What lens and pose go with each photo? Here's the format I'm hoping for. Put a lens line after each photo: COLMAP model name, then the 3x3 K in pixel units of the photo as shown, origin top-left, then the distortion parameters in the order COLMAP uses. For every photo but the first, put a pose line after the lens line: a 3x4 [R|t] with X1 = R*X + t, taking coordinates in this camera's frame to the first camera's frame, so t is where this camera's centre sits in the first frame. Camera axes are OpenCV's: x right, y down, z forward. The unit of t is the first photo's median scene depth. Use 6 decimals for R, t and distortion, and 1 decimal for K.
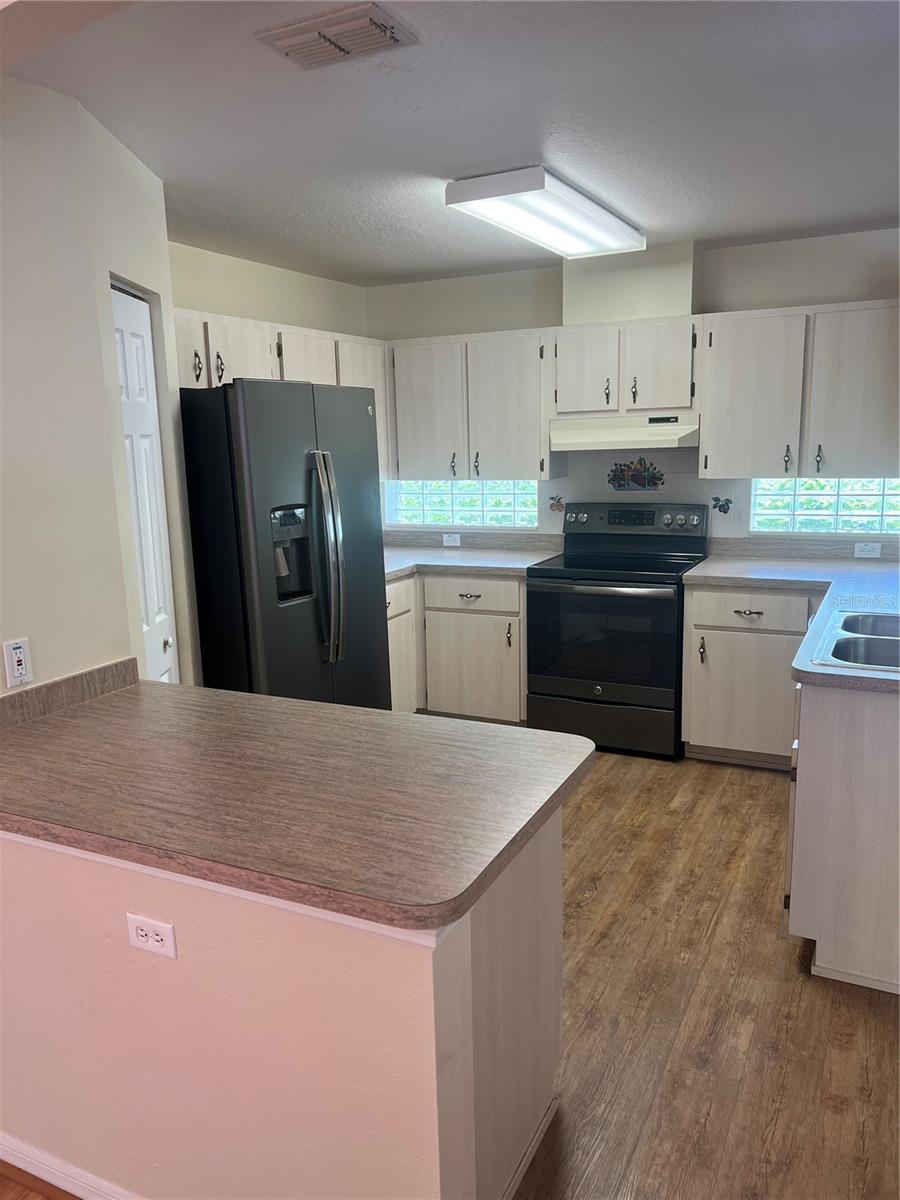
lens RADIAL K [[906.9, 0, 450.0], [0, 906.9, 600.0], [0, 0, 1]] dist [0.111335, -0.184830]
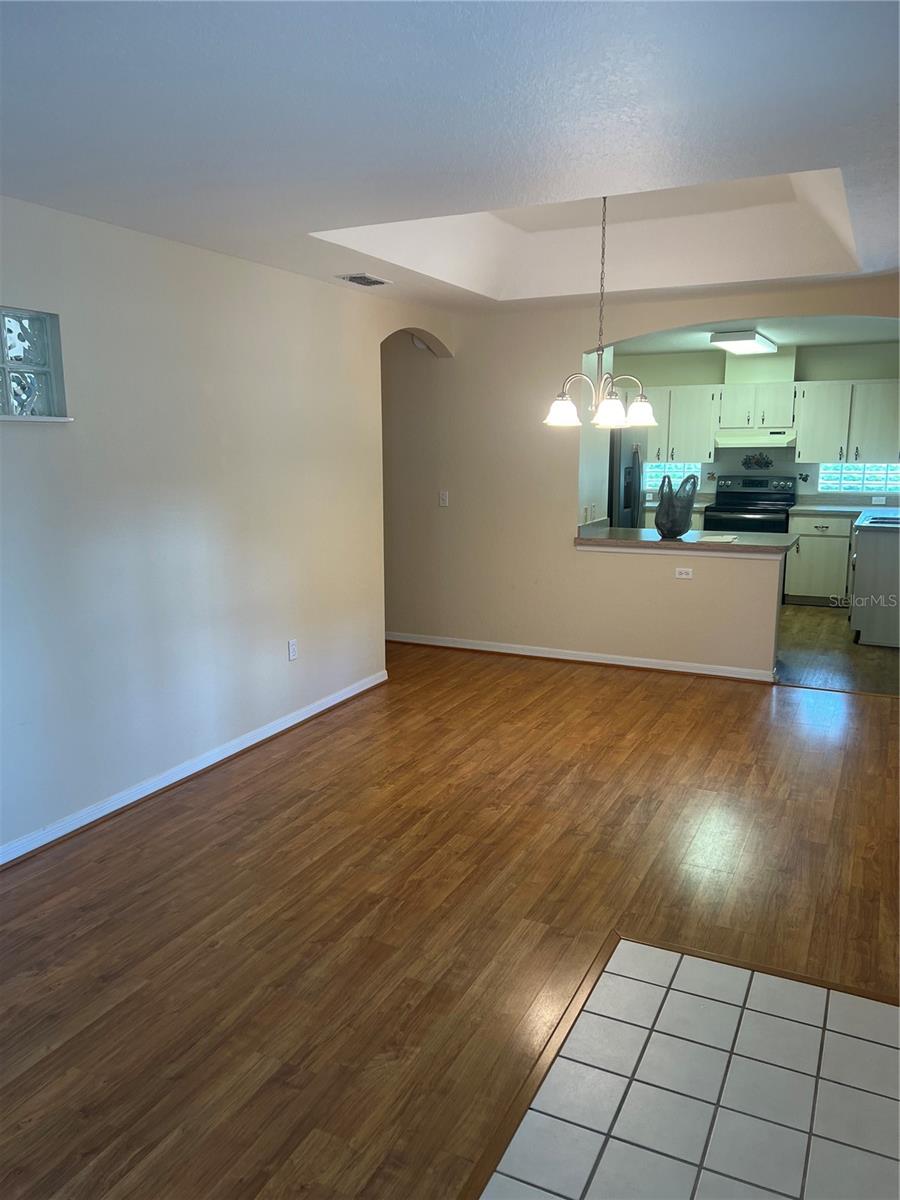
lens RADIAL K [[912.9, 0, 450.0], [0, 912.9, 600.0], [0, 0, 1]] dist [0.067074, -0.066405]
pose [[0.999686, 0.022690, 0.010590, -0.487358], [-0.022570, 0.999682, -0.011250, 0.202820], [-0.010842, 0.011008, 0.999881, -0.981134]]
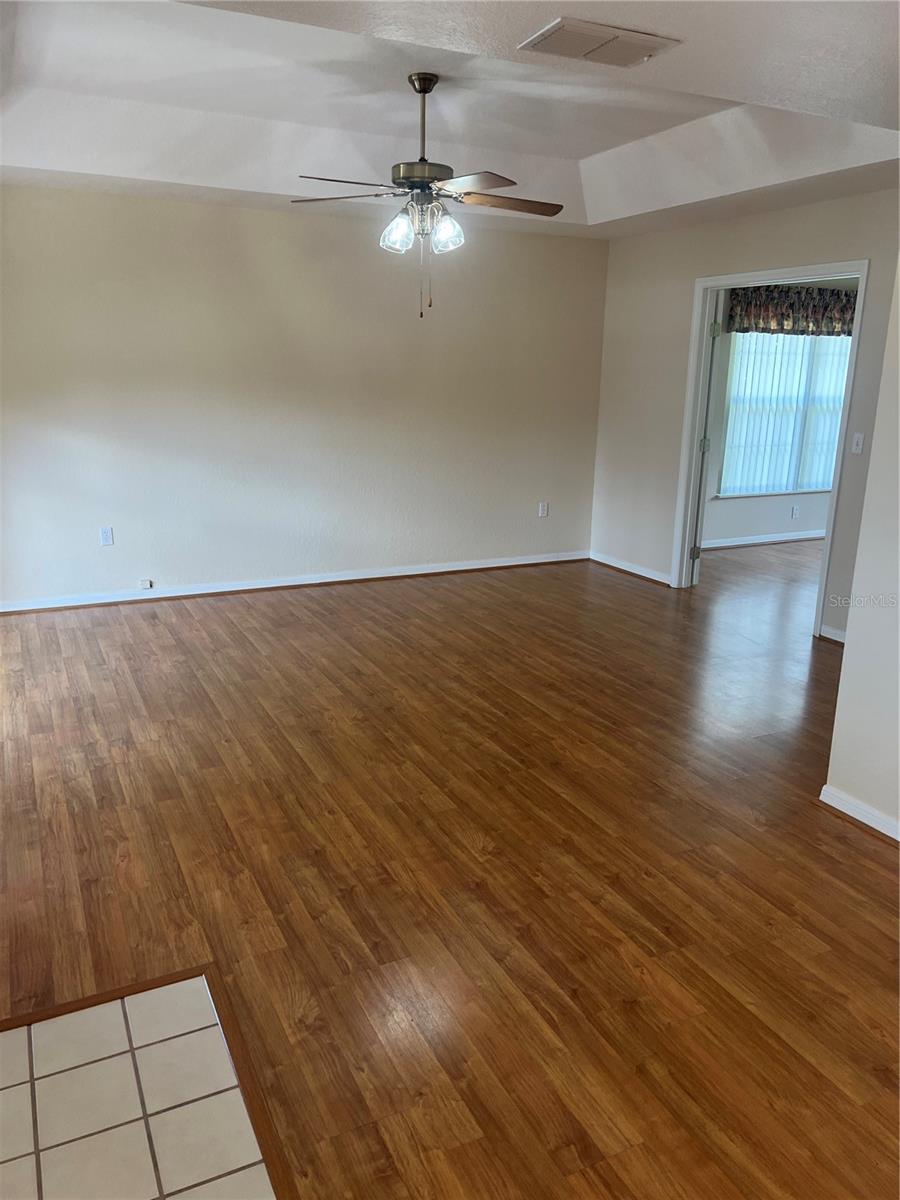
lens RADIAL K [[889.5, 0, 448.7], [0, 889.5, 638.8], [0, 0, 1]] dist [-0.002085, -0.000437]
pose [[-0.615678, 0.249500, -0.747456, -0.282891], [-0.141376, 0.898185, 0.416264, 0.097375], [0.775212, 0.361957, -0.517719, -0.365440]]
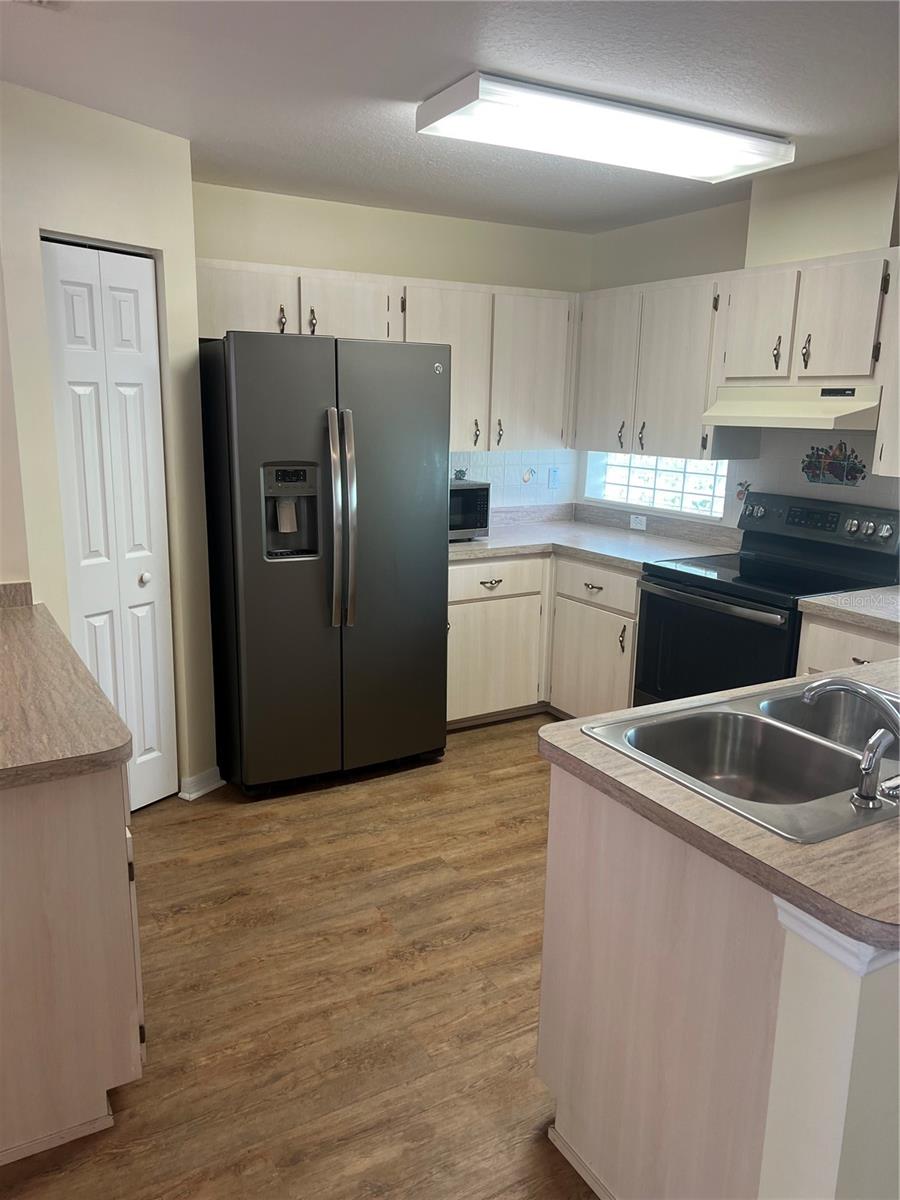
lens RADIAL K [[912.9, 0, 450.0], [0, 912.9, 600.0], [0, 0, 1]] dist [0.067074, -0.066405]
pose [[0.832113, 0.160113, -0.530992, 0.394476], [-0.139548, 0.987063, 0.078950, -0.043990], [0.536763, 0.008403, 0.843691, 0.192304]]
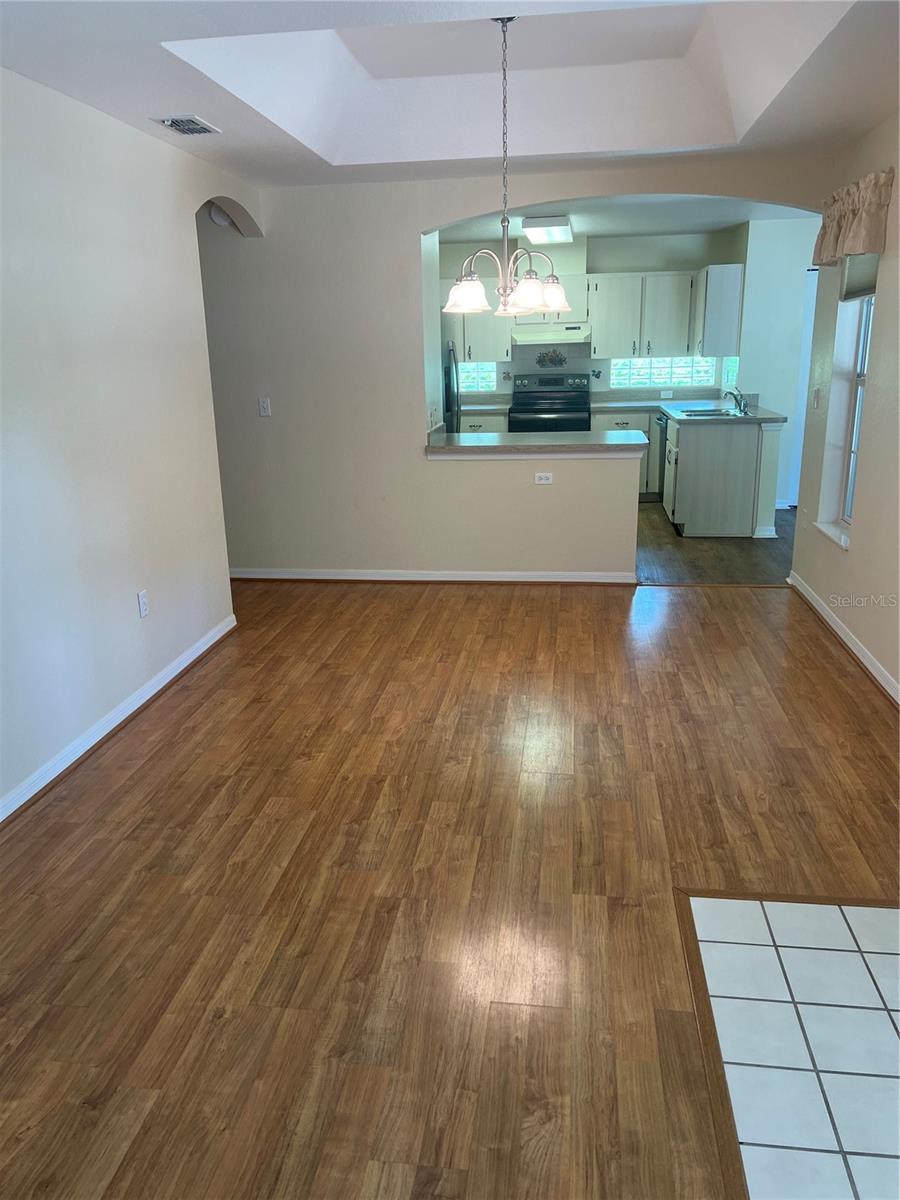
lens RADIAL K [[912.9, 0, 450.0], [0, 912.9, 600.0], [0, 0, 1]] dist [0.067074, -0.066405]
pose [[0.947642, -0.082662, 0.308451, -0.663556], [0.057641, 0.994328, 0.089384, 0.187821], [-0.314090, -0.066925, 0.947031, -0.807634]]
